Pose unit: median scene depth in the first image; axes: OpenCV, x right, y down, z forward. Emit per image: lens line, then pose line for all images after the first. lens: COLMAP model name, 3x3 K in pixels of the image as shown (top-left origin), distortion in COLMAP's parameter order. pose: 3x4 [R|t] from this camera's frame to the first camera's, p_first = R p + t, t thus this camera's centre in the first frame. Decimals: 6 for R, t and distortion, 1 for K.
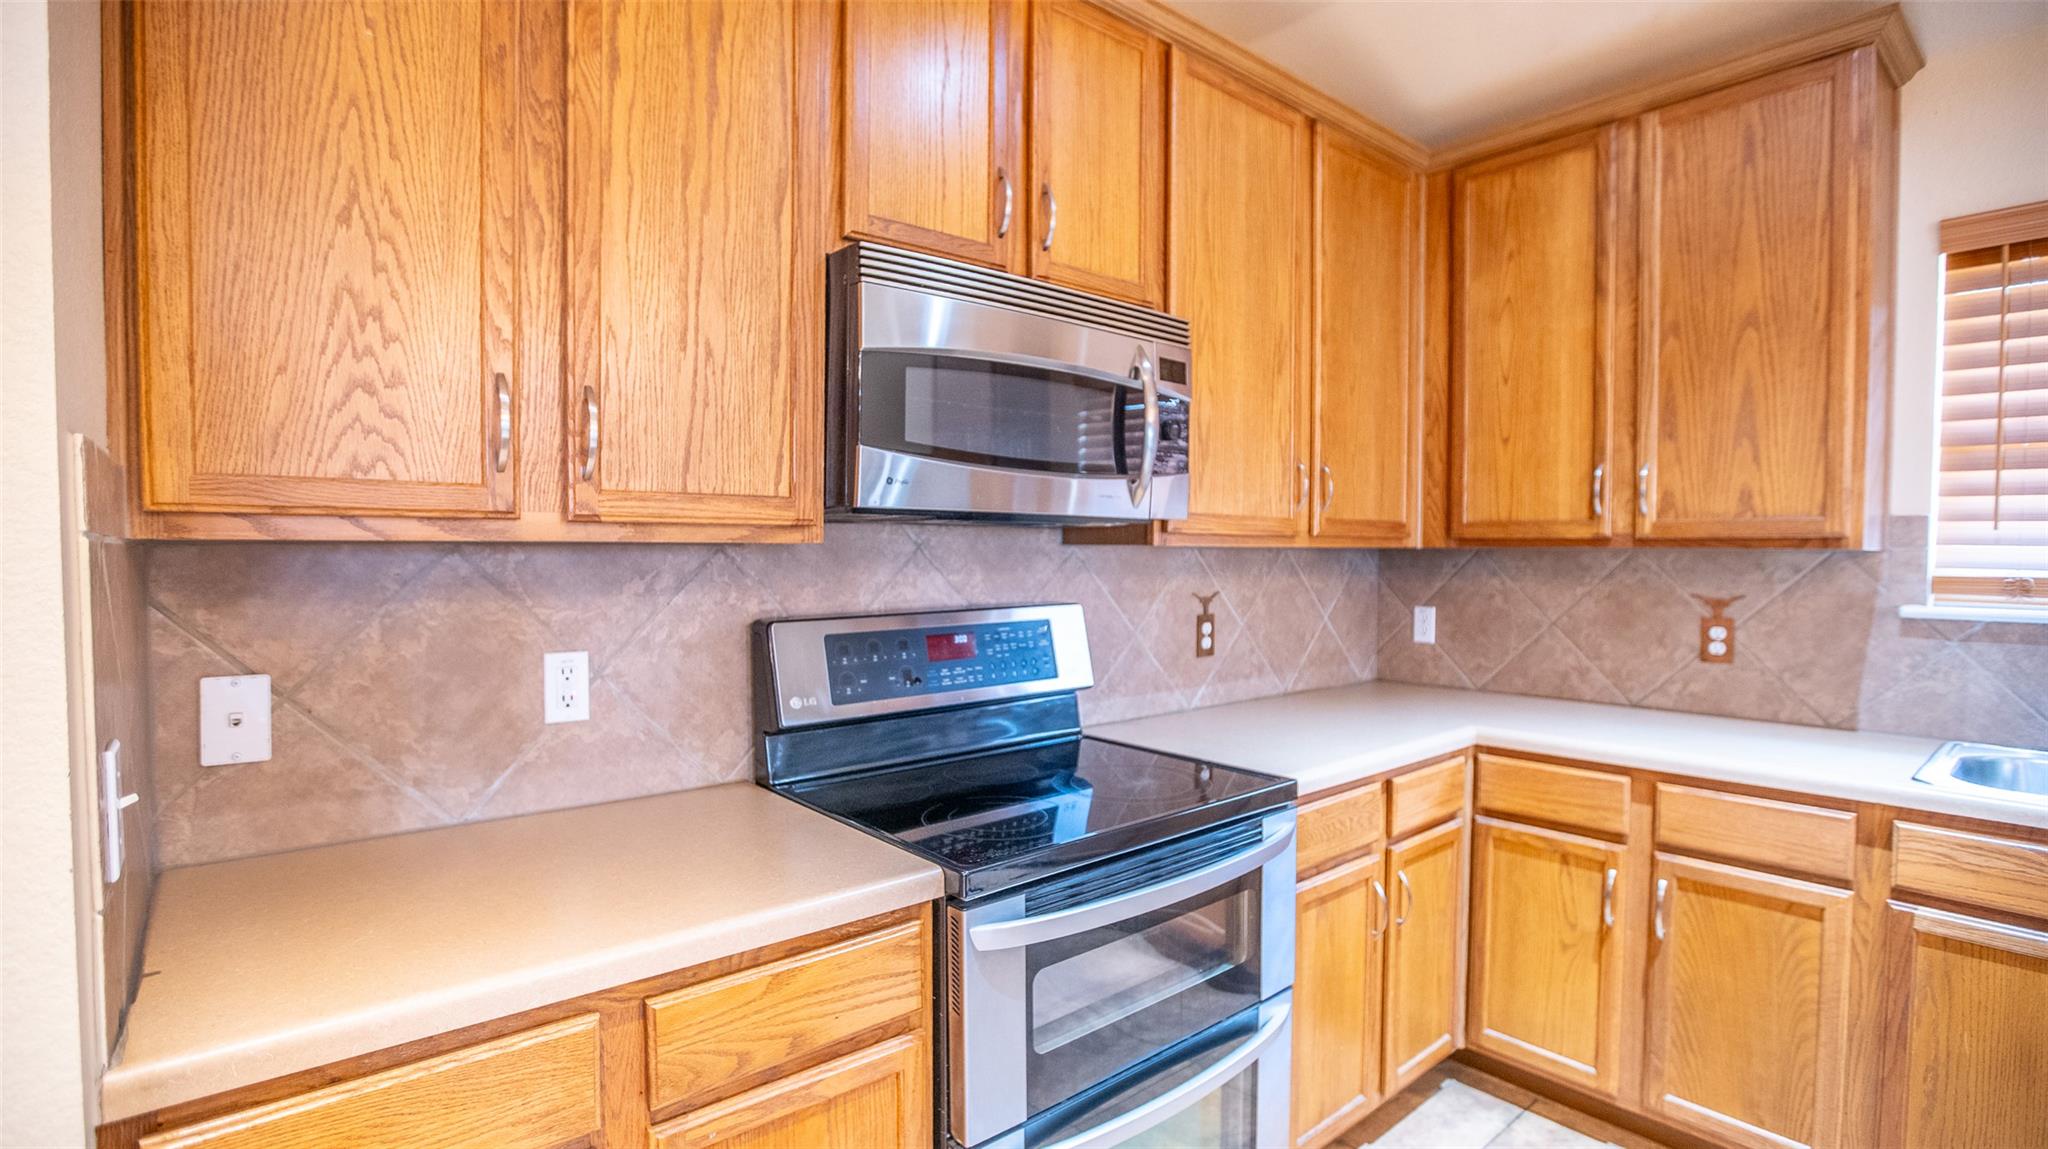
lens RADIAL K [[948.6, 0, 1037.7], [0, 948.6, 586.7], [0, 0, 1]] dist [-0.051983, 0.016472]
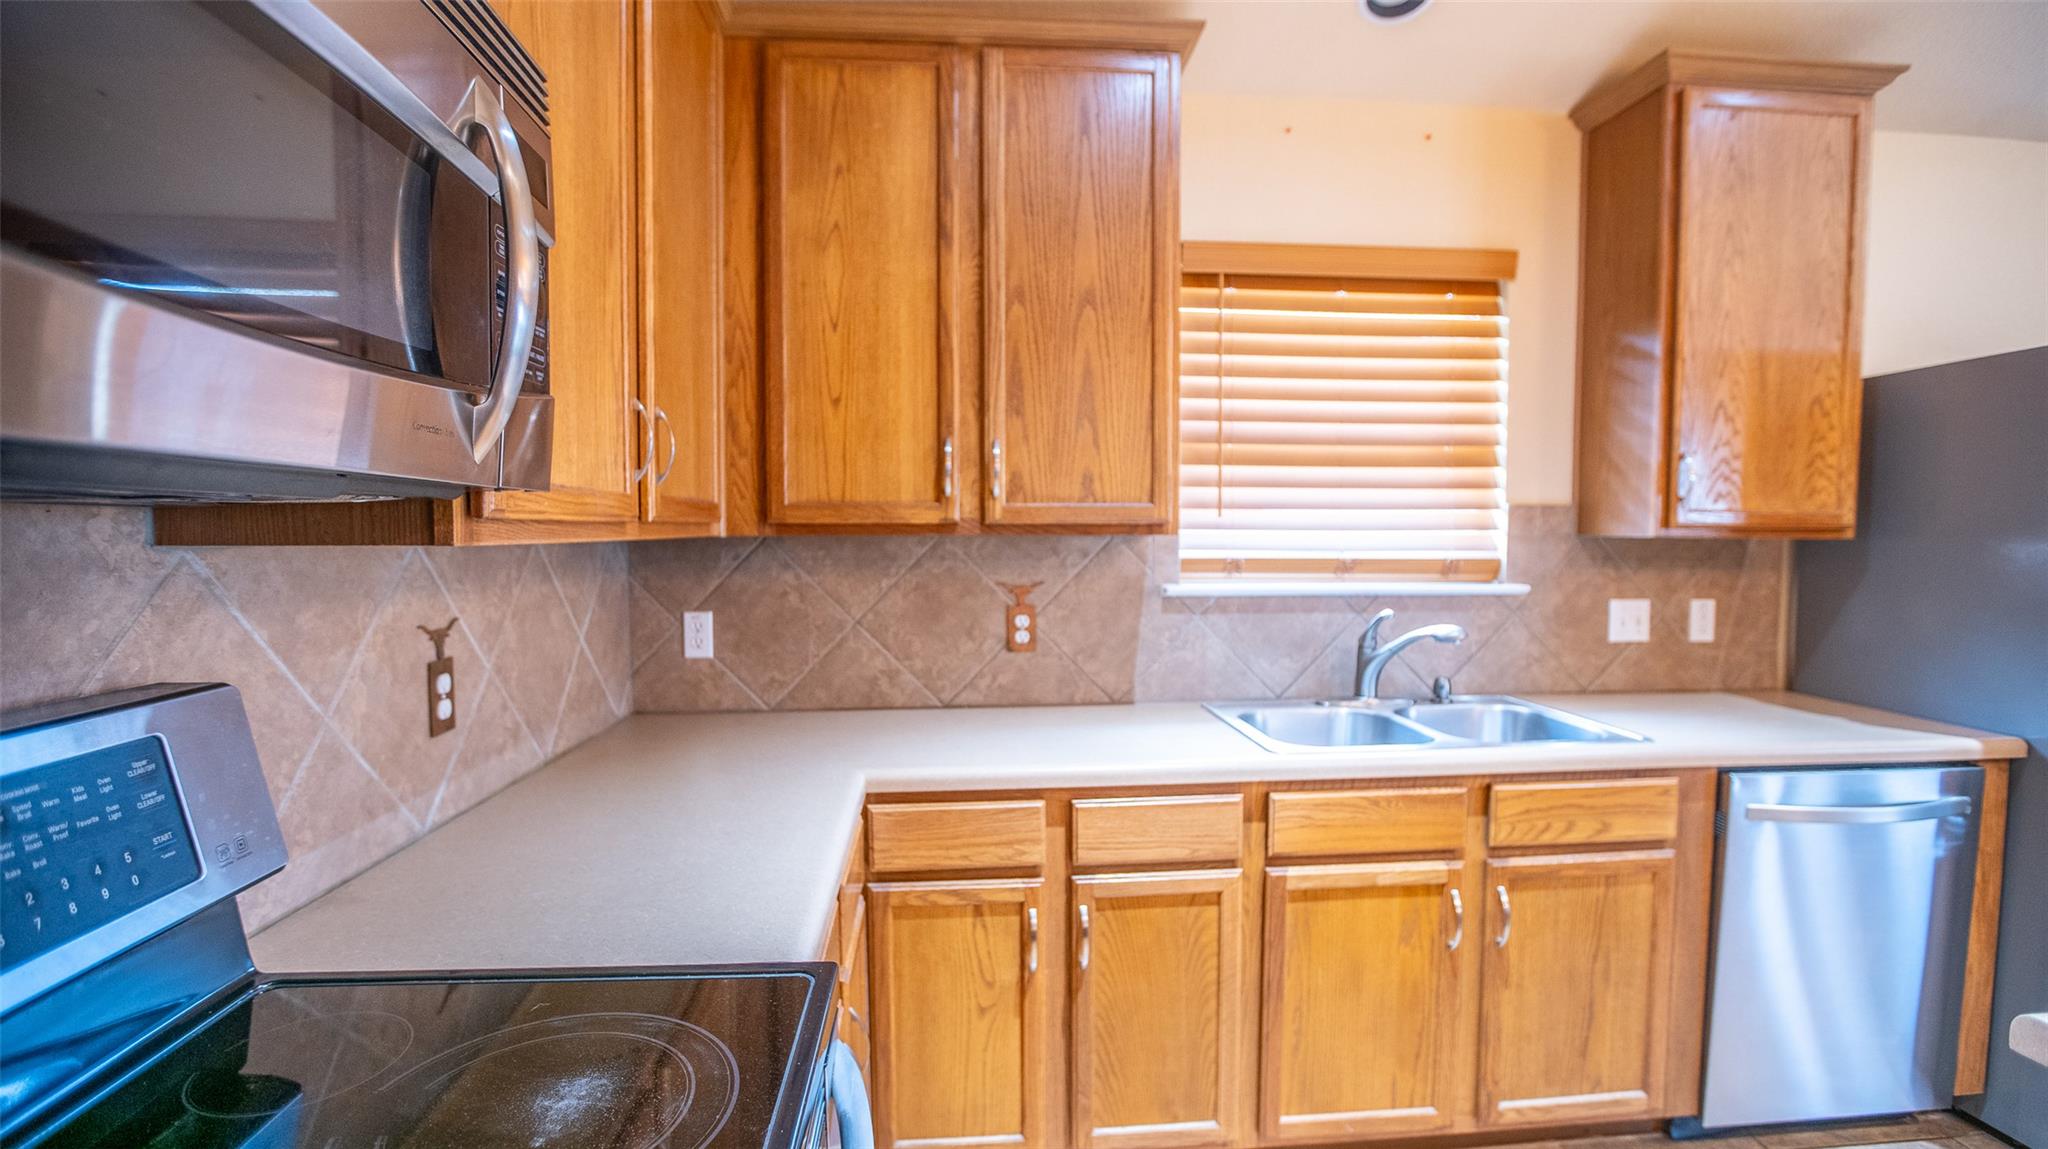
lens RADIAL K [[948.6, 0, 1017.4], [0, 948.6, 582.2], [0, 0, 1]] dist [-0.051983, 0.016472]
pose [[0.591142, -0.049699, 0.805035, -0.079798], [0.035709, 0.998734, 0.035436, -0.029996], [-0.805776, 0.007799, 0.592169, 0.470990]]
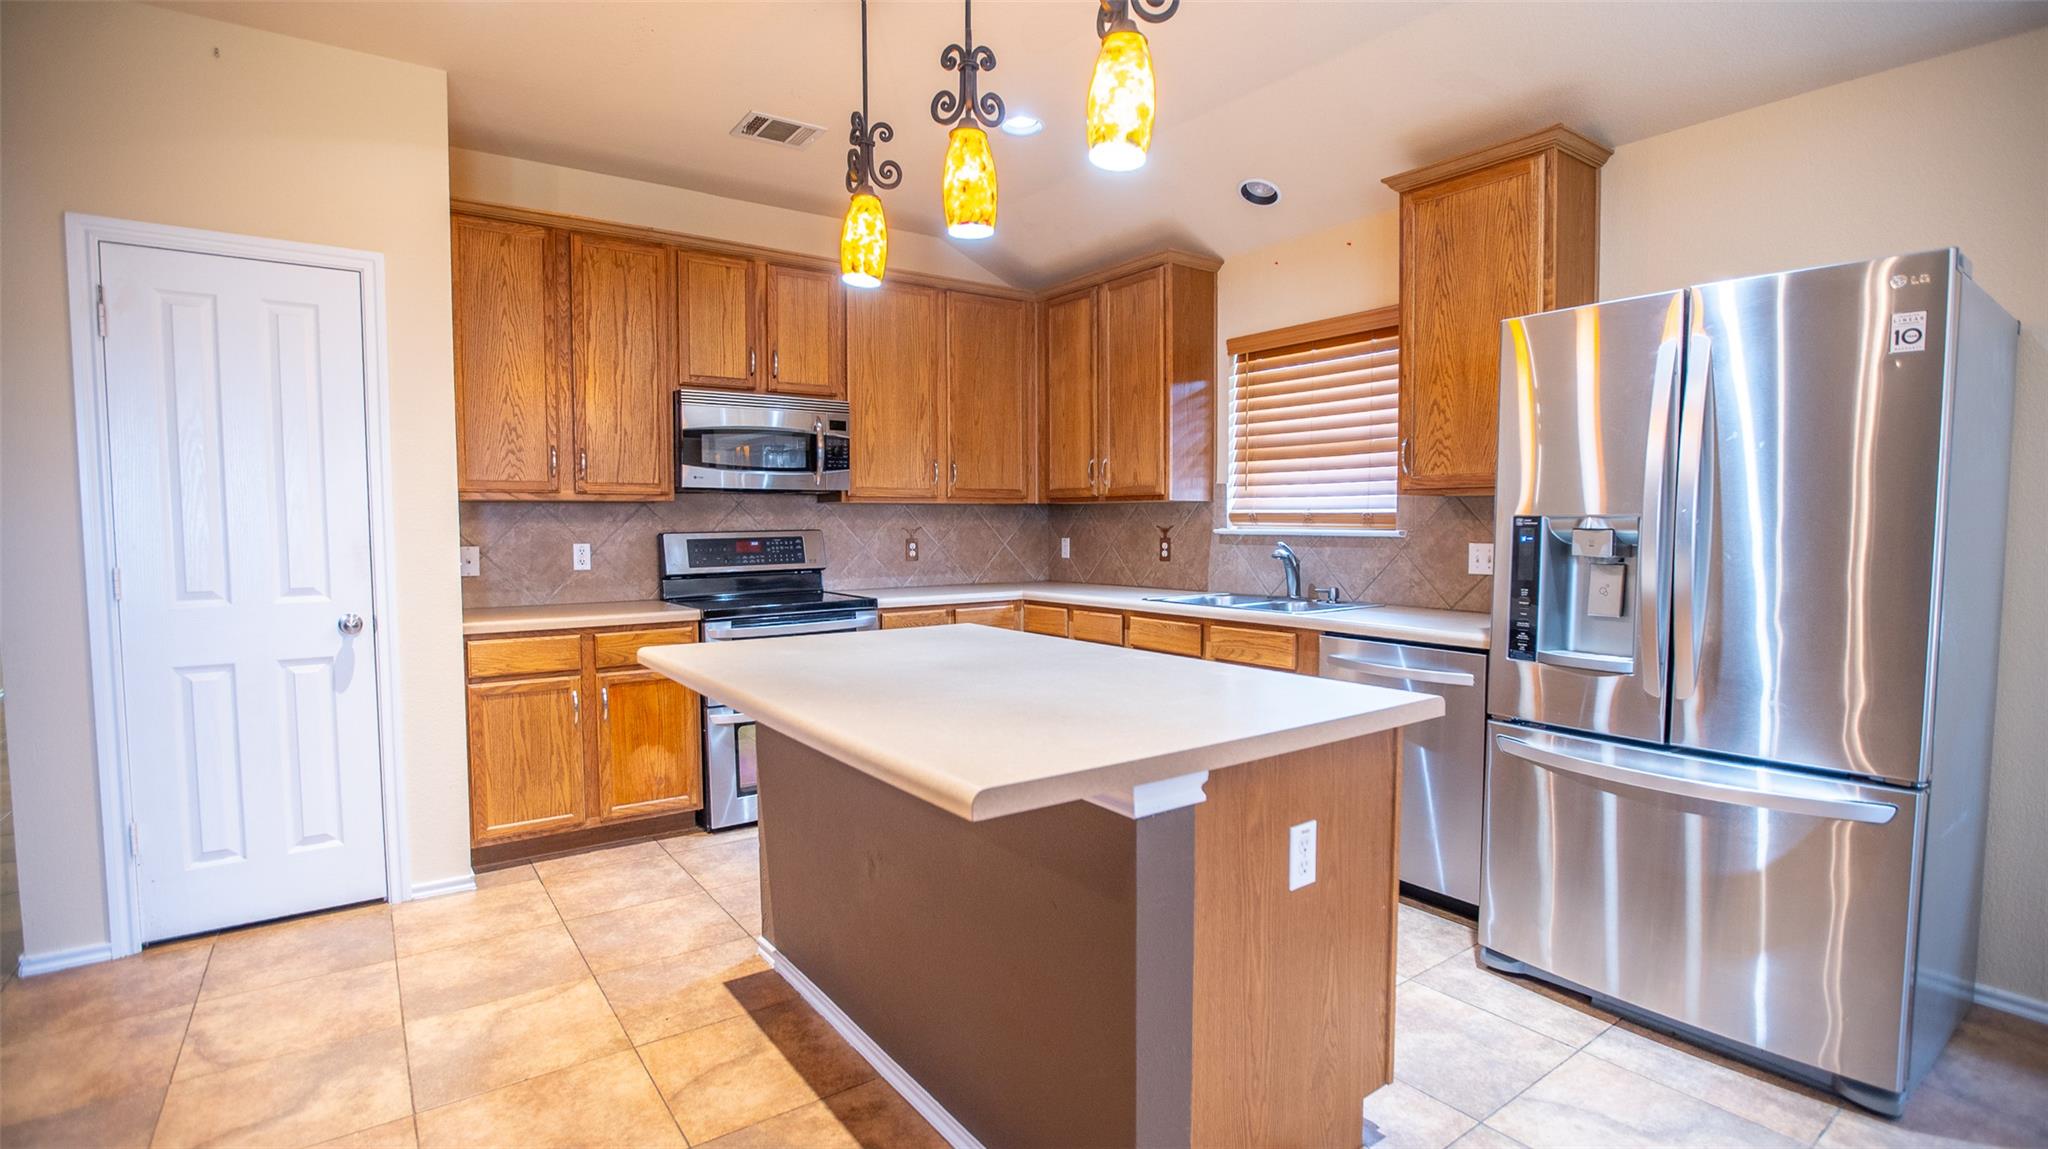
lens RADIAL K [[948.6, 0, 1058.1], [0, 948.6, 582.1], [0, 0, 1]] dist [-0.051983, 0.016472]
pose [[0.998260, -0.003303, -0.058879, 0.717567], [0.004714, 0.999704, 0.023851, 0.088773], [0.058783, -0.024087, 0.997980, -1.126606]]
